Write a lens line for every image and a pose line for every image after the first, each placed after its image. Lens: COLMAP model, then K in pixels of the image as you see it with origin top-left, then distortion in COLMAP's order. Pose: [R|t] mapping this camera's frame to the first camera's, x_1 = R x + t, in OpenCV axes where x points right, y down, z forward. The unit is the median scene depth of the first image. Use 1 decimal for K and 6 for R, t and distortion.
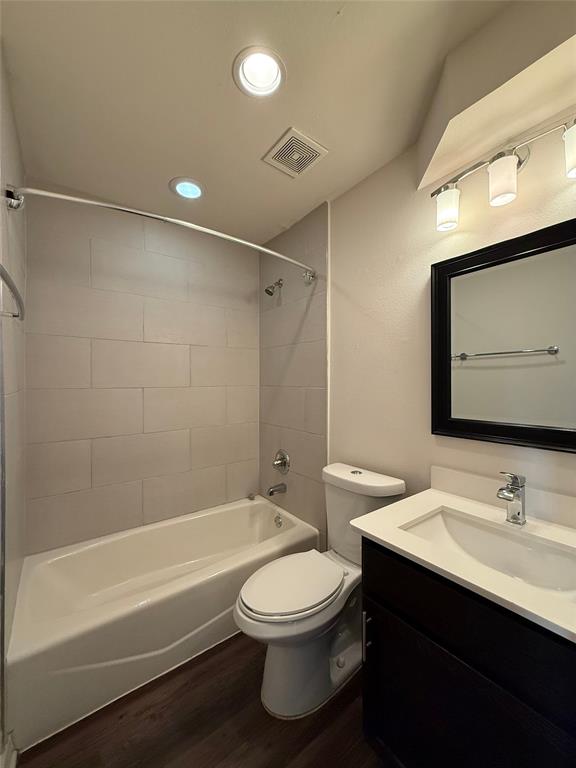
lens RADIAL K [[306.2, 0, 288.0], [0, 306.2, 384.0], [0, 0, 1]] dist [-0.001168, 0.000271]
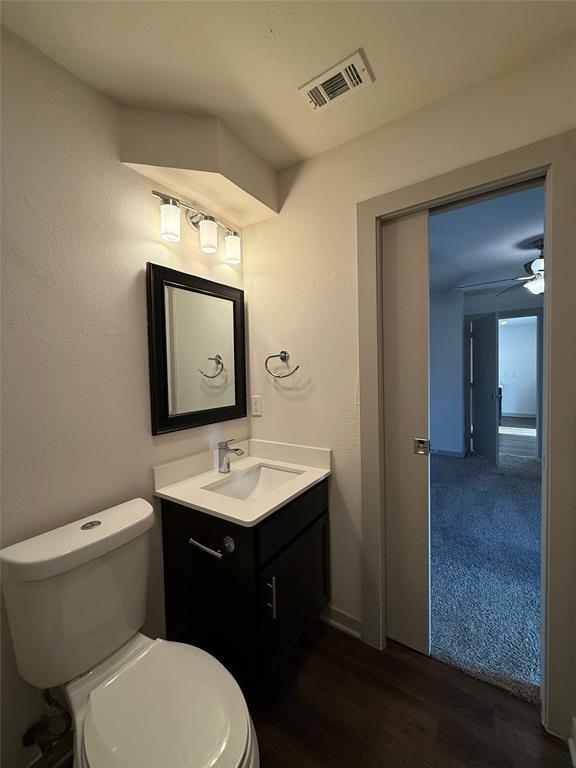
lens RADIAL K [[306.2, 0, 288.0], [0, 306.2, 384.0], [0, 0, 1]] dist [-0.001168, 0.000271]
pose [[-0.327499, -0.026786, 0.944472, -0.645938], [0.036948, 0.998470, 0.041129, -0.028799], [-0.944129, 0.048367, -0.326008, 0.979768]]
